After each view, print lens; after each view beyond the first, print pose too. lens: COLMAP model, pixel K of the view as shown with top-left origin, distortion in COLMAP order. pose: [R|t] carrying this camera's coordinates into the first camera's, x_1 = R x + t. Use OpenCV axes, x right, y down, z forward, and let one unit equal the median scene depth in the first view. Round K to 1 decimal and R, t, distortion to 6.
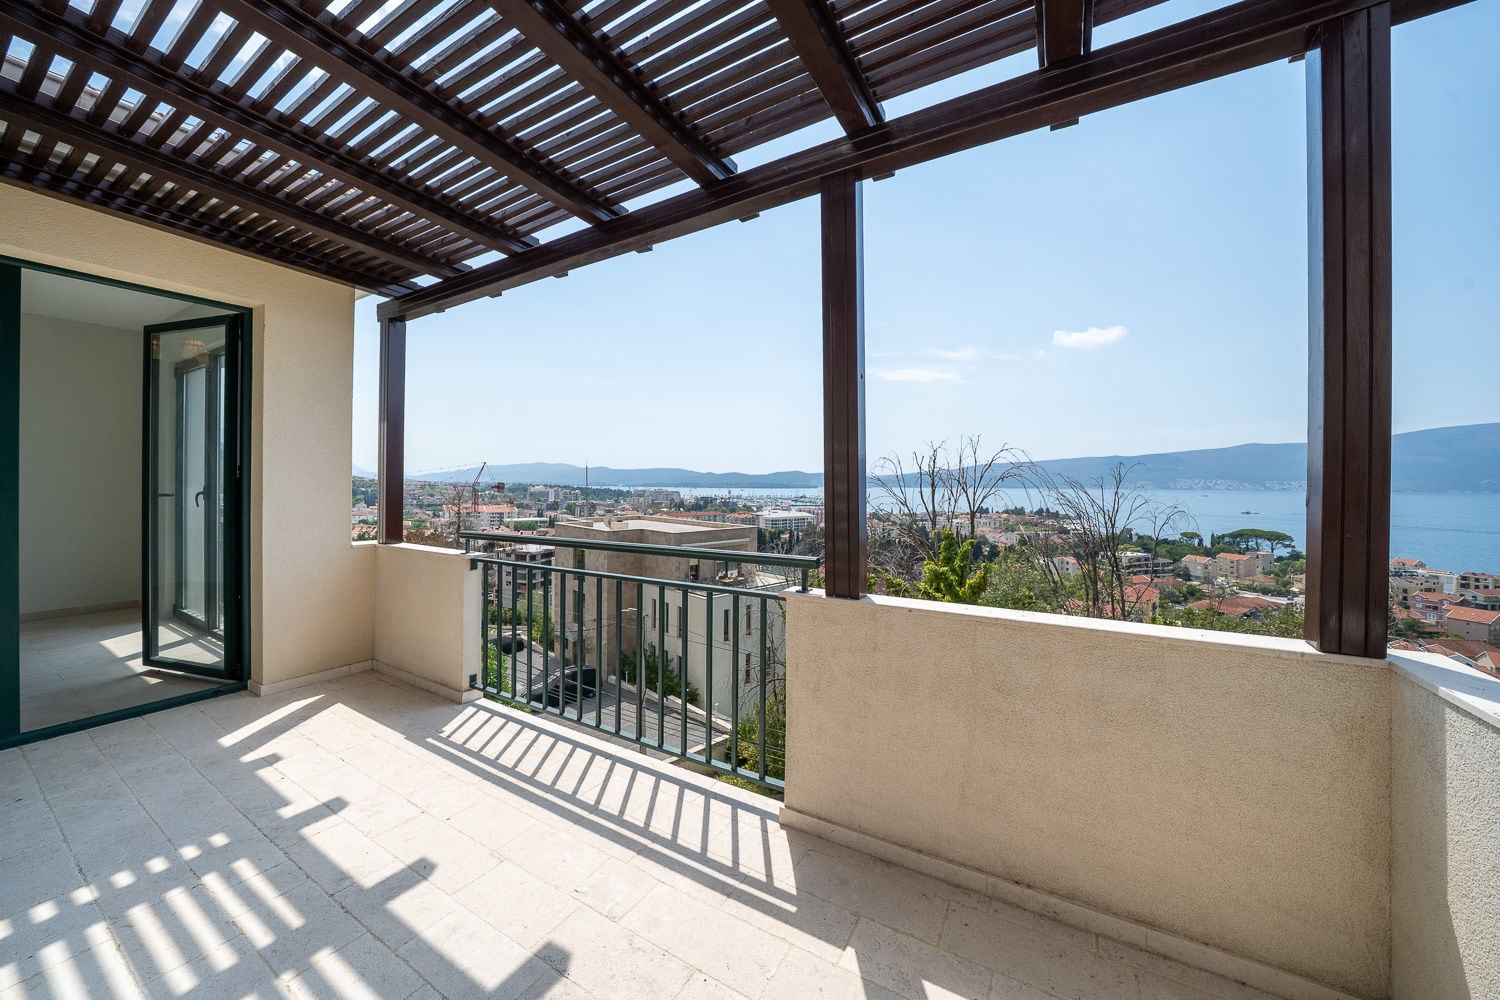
lens RADIAL K [[587.1, 0, 743.4], [0, 587.1, 490.6], [0, 0, 1]] dist [-0.008871, -0.000413]
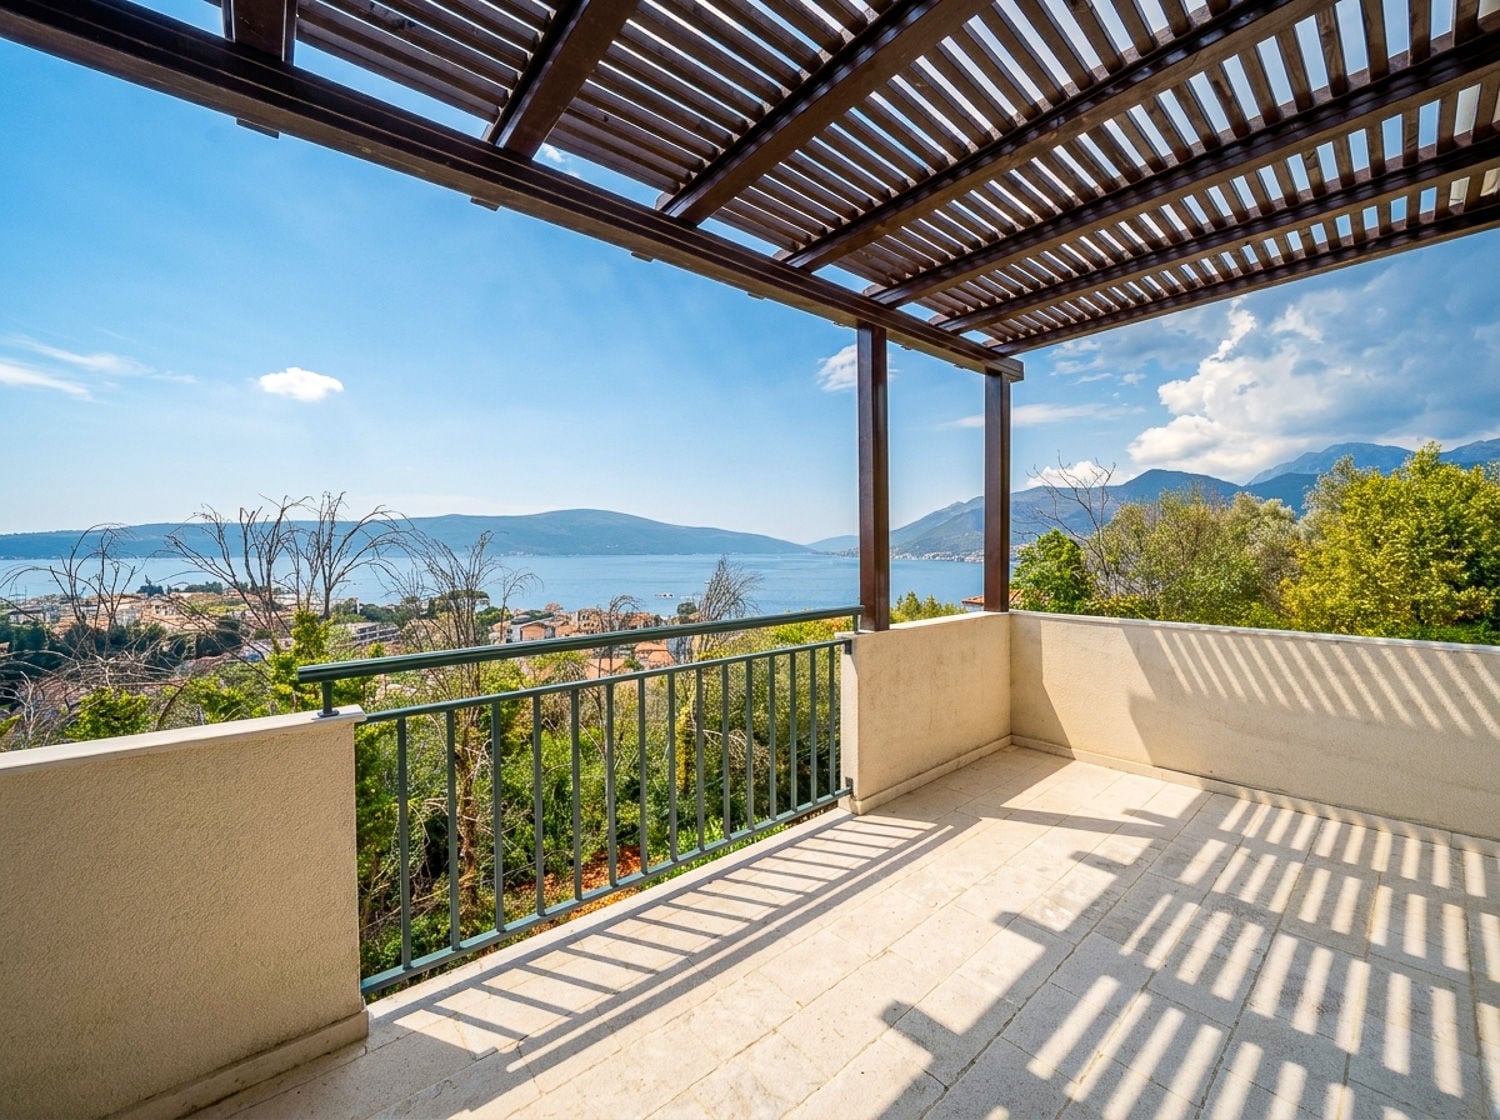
lens RADIAL K [[631.4, 0, 741.2], [0, 631.4, 561.2], [0, 0, 1]] dist [-0.012827, -0.000098]
pose [[0.244594, -0.013299, 0.969534, -0.980061], [0.011315, 0.999877, 0.010861, -0.006205], [-0.969560, 0.008314, 0.244714, 0.666963]]
